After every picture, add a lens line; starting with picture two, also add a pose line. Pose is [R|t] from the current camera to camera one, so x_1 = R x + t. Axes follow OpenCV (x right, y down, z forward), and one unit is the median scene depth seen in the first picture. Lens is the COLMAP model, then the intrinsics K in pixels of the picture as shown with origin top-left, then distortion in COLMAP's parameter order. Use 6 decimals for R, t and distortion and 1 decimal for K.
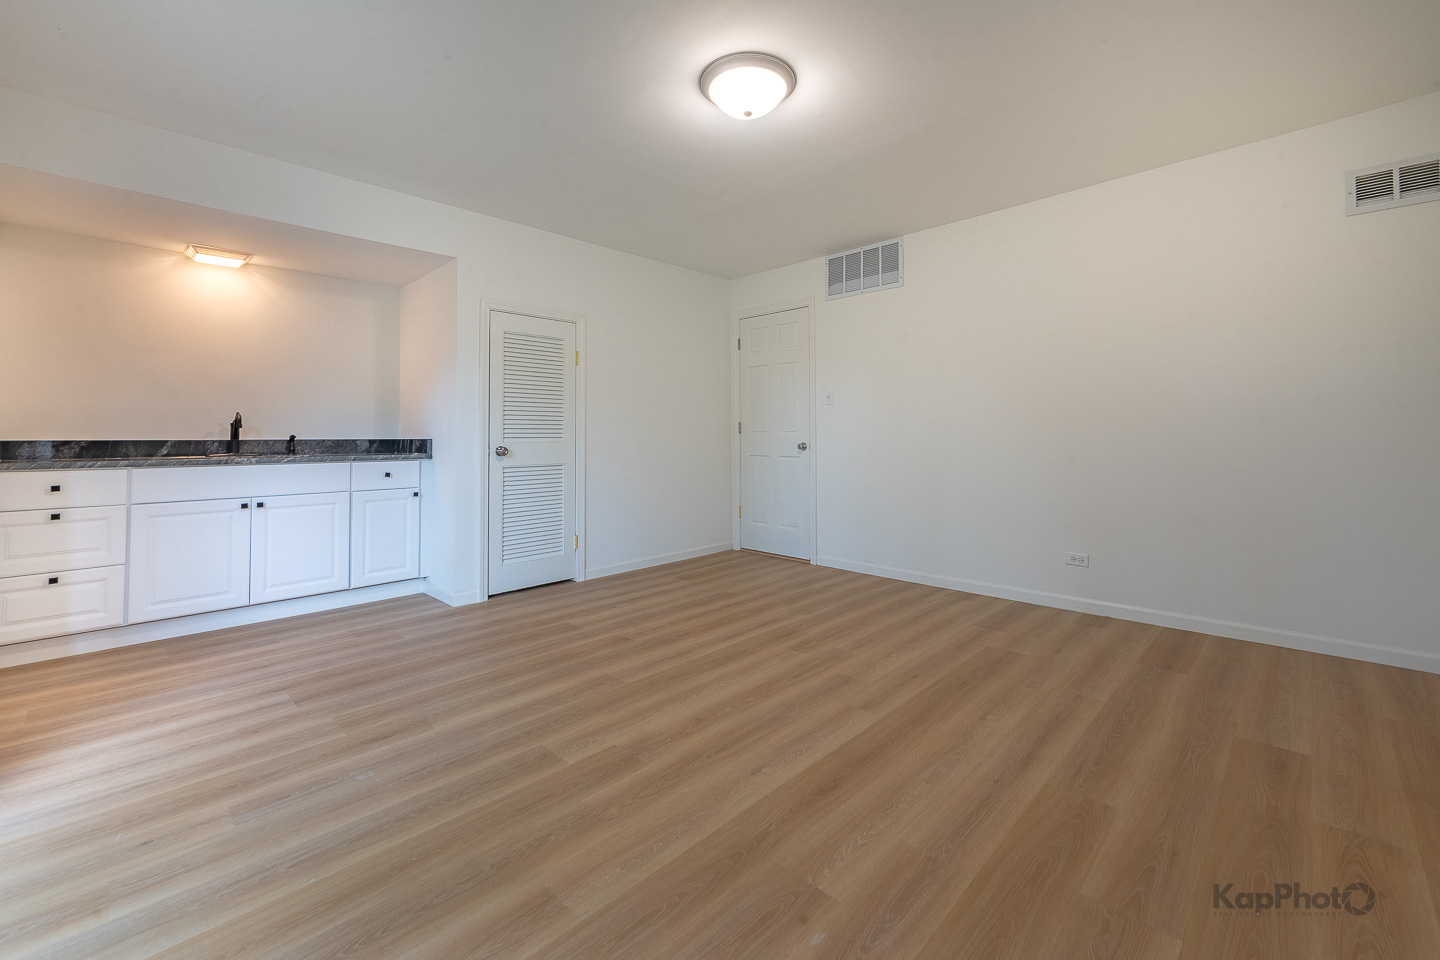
lens RADIAL K [[581.1, 0, 759.2], [0, 581.1, 427.4], [0, 0, 1]] dist [0.016148, -0.002787]
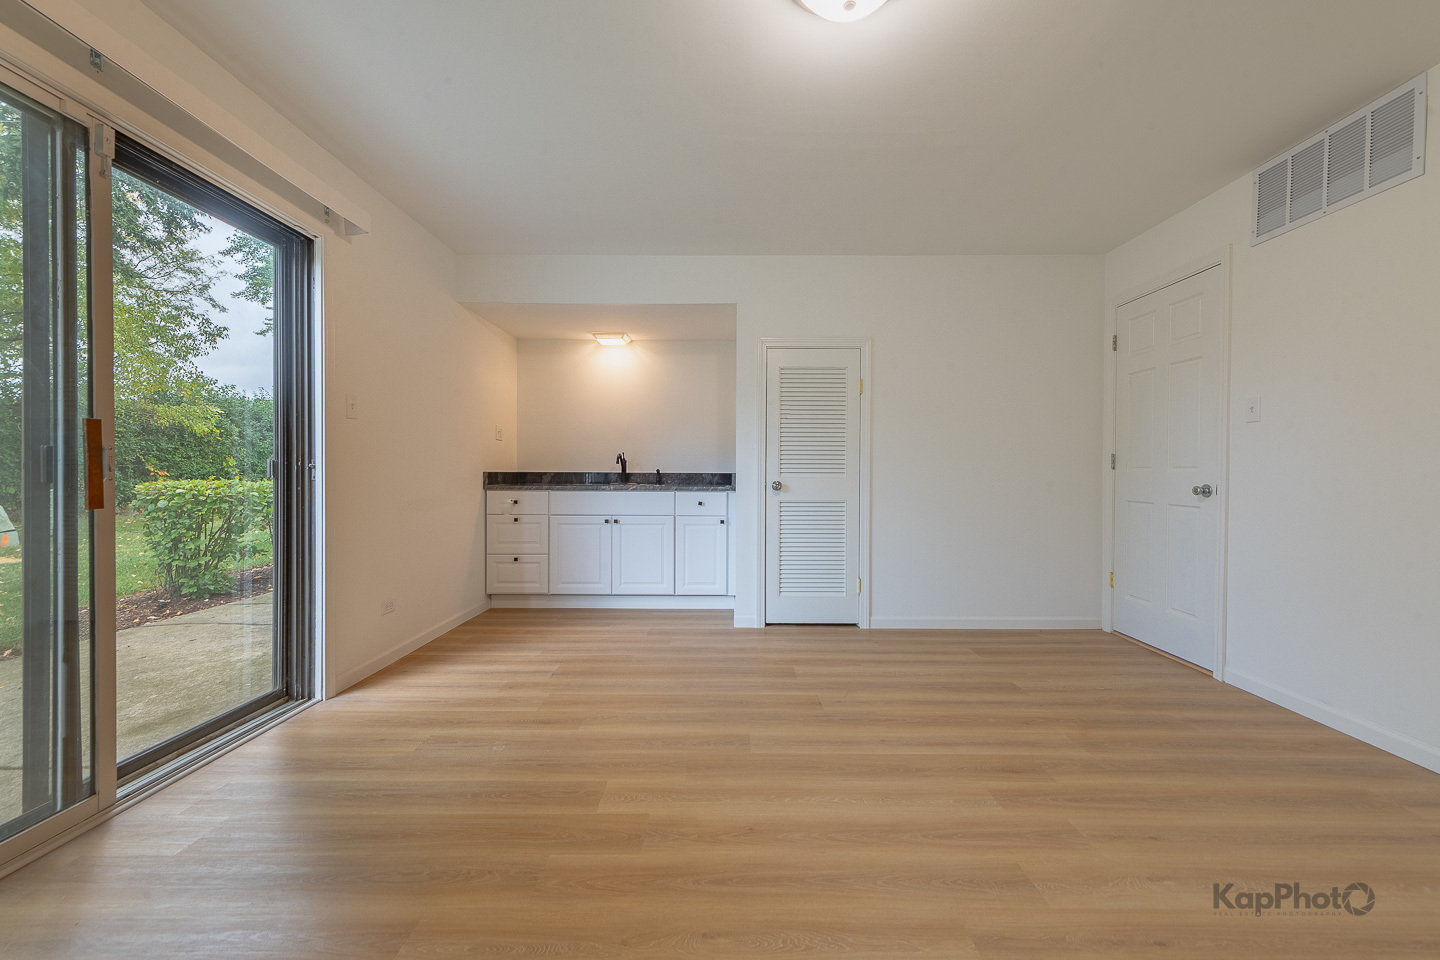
lens RADIAL K [[581.1, 0, 755.1], [0, 581.1, 480.3], [0, 0, 1]] dist [0.016148, -0.002787]
pose [[0.682950, 0.017925, -0.730245, 0.288280], [0.004185, 0.999586, 0.028451, 0.002456], [0.730453, -0.022487, 0.682593, 0.290289]]
